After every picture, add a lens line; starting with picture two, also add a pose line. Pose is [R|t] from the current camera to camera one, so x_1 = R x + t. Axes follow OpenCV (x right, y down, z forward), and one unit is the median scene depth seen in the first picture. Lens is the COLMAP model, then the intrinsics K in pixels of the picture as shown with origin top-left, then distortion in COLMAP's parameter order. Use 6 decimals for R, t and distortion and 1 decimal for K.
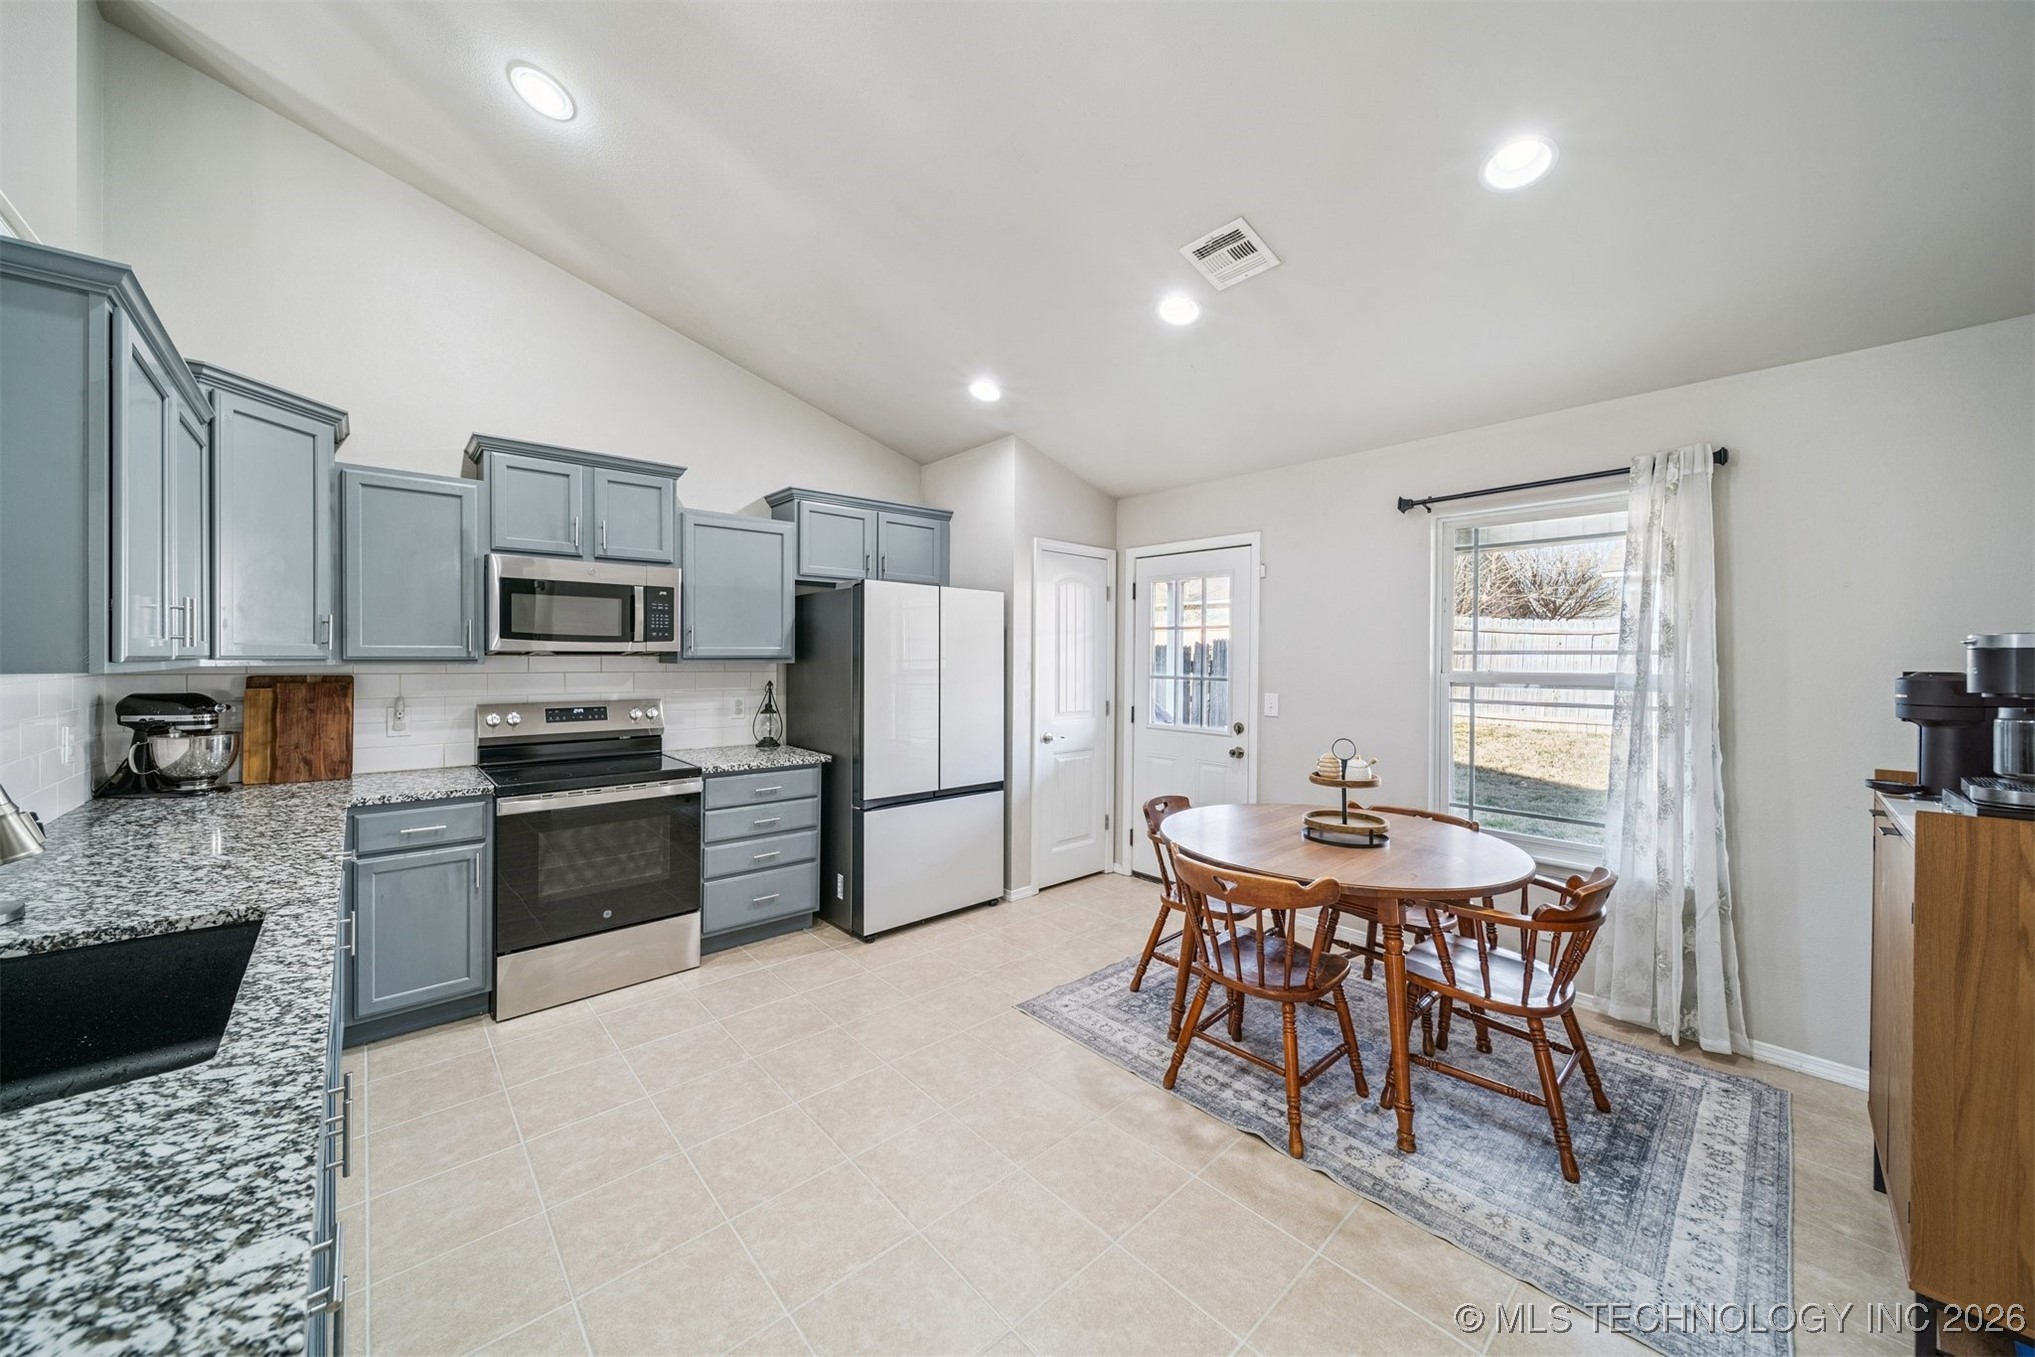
lens RADIAL K [[719.7, 0, 1007.7], [0, 719.7, 659.9], [0, 0, 1]] dist [-0.000789, 0.000174]
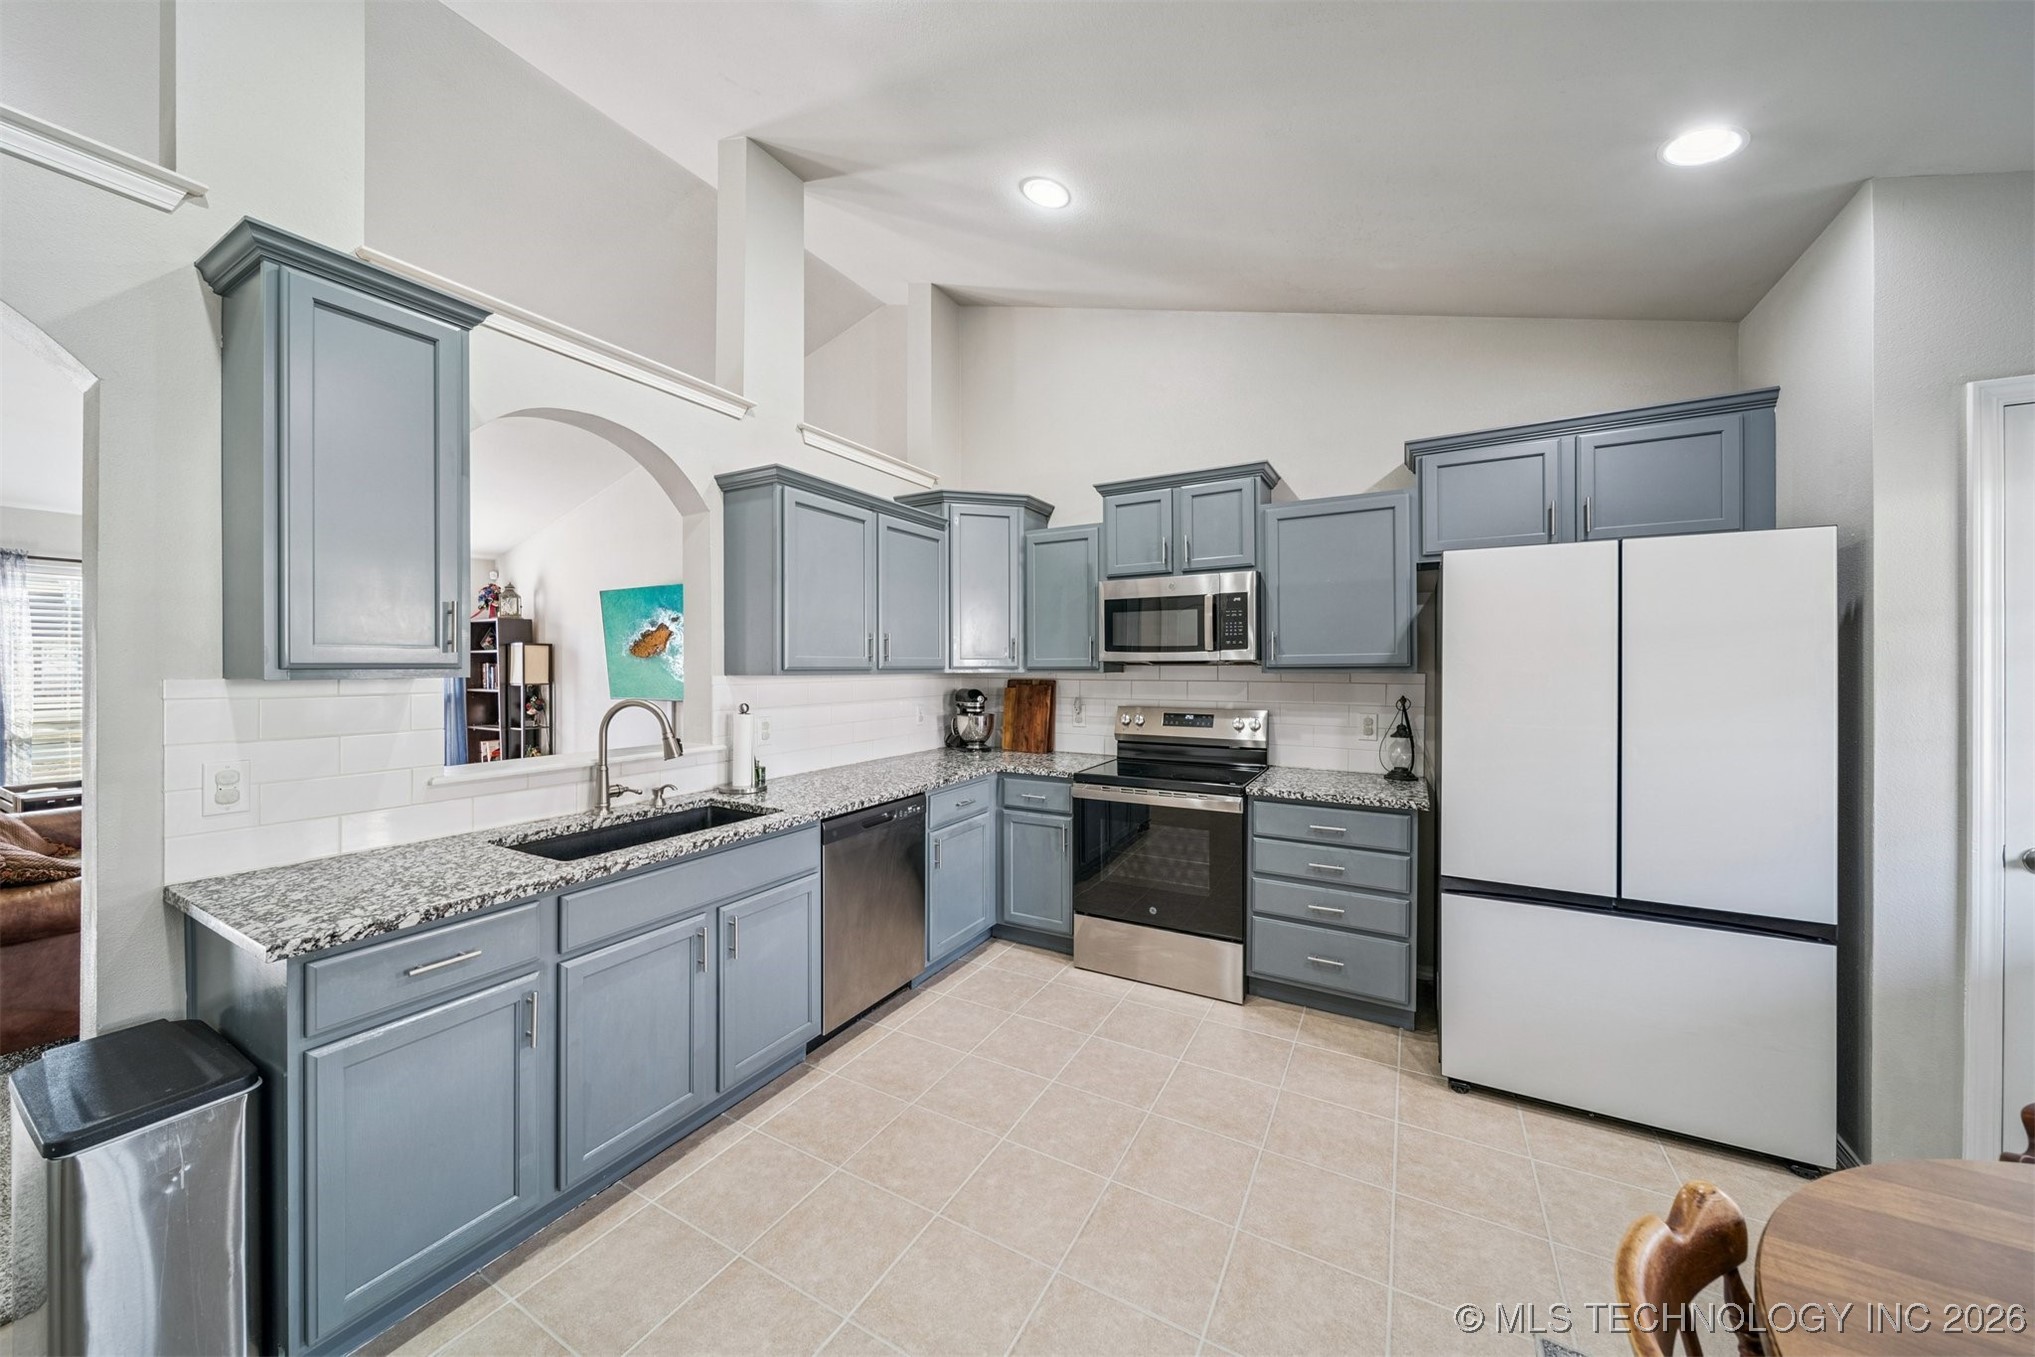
lens RADIAL K [[719.7, 0, 999.9], [0, 719.7, 664.8], [0, 0, 1]] dist [-0.000789, 0.000174]
pose [[0.310811, -0.002516, -0.950468, 0.372453], [0.001622, 0.999996, -0.002117, -0.005231], [0.950470, -0.000884, 0.310814, 0.454540]]
